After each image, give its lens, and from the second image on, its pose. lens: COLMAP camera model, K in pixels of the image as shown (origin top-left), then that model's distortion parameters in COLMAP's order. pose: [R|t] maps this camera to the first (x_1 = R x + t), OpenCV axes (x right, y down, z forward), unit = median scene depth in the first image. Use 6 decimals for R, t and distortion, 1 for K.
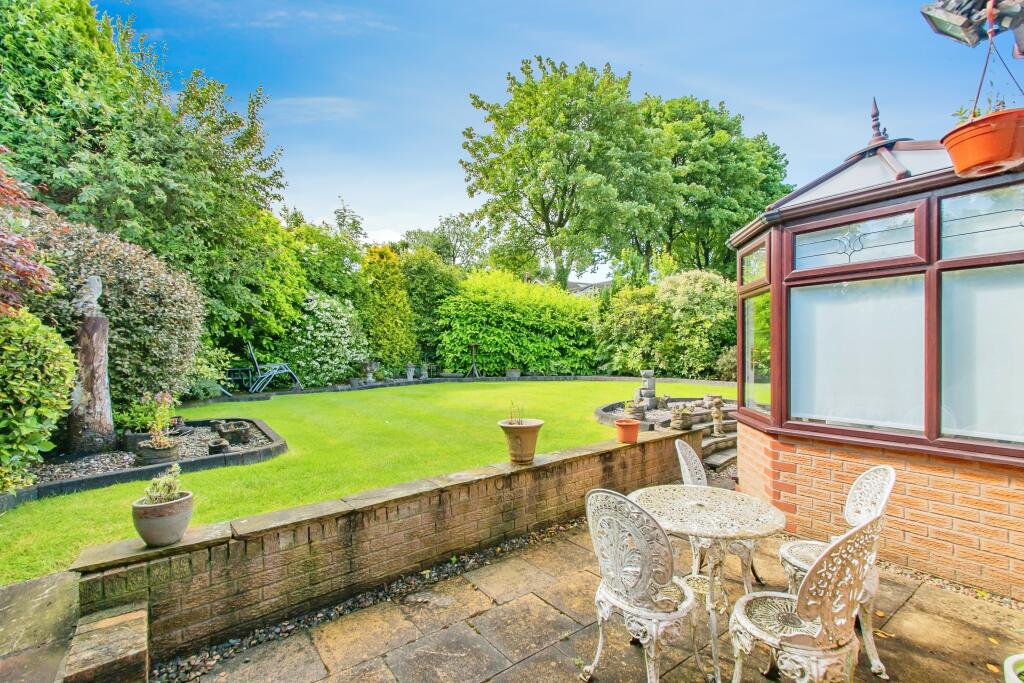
lens RADIAL K [[466.0, 0, 525.0], [0, 466.0, 342.5], [0, 0, 1]] dist [0.016807, -0.000031]
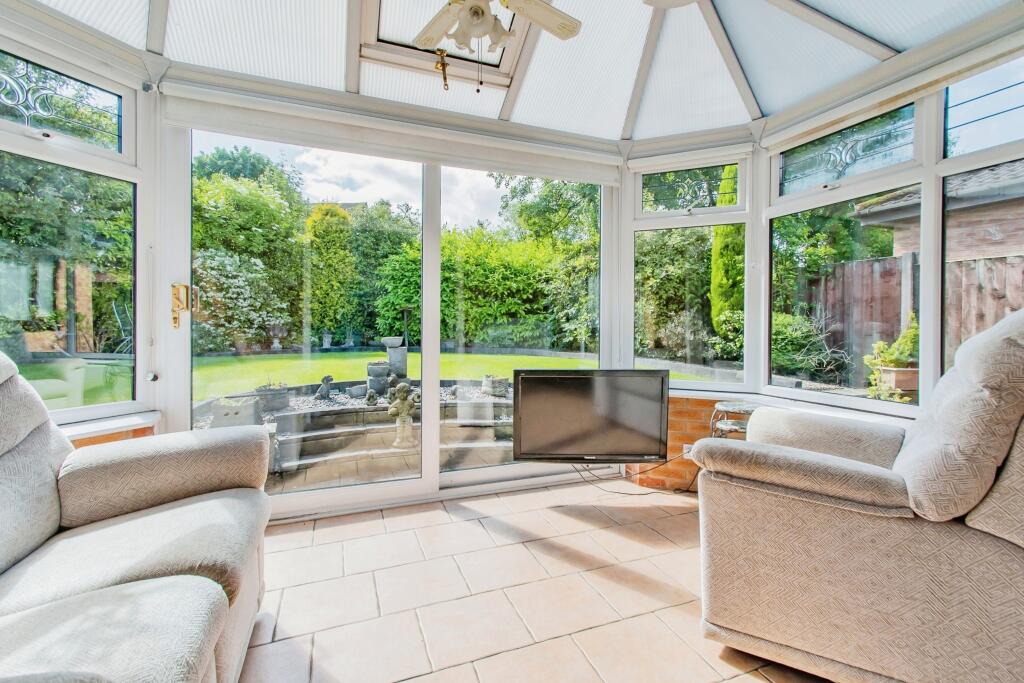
lens RADIAL K [[466.0, 0, 525.0], [0, 466.0, 342.5], [0, 0, 1]] dist [0.016807, -0.000031]
pose [[0.968839, 0.021138, -0.246788, 0.325431], [-0.007317, 0.998359, 0.056789, 0.015716], [0.247584, -0.053214, 0.967404, 0.201261]]
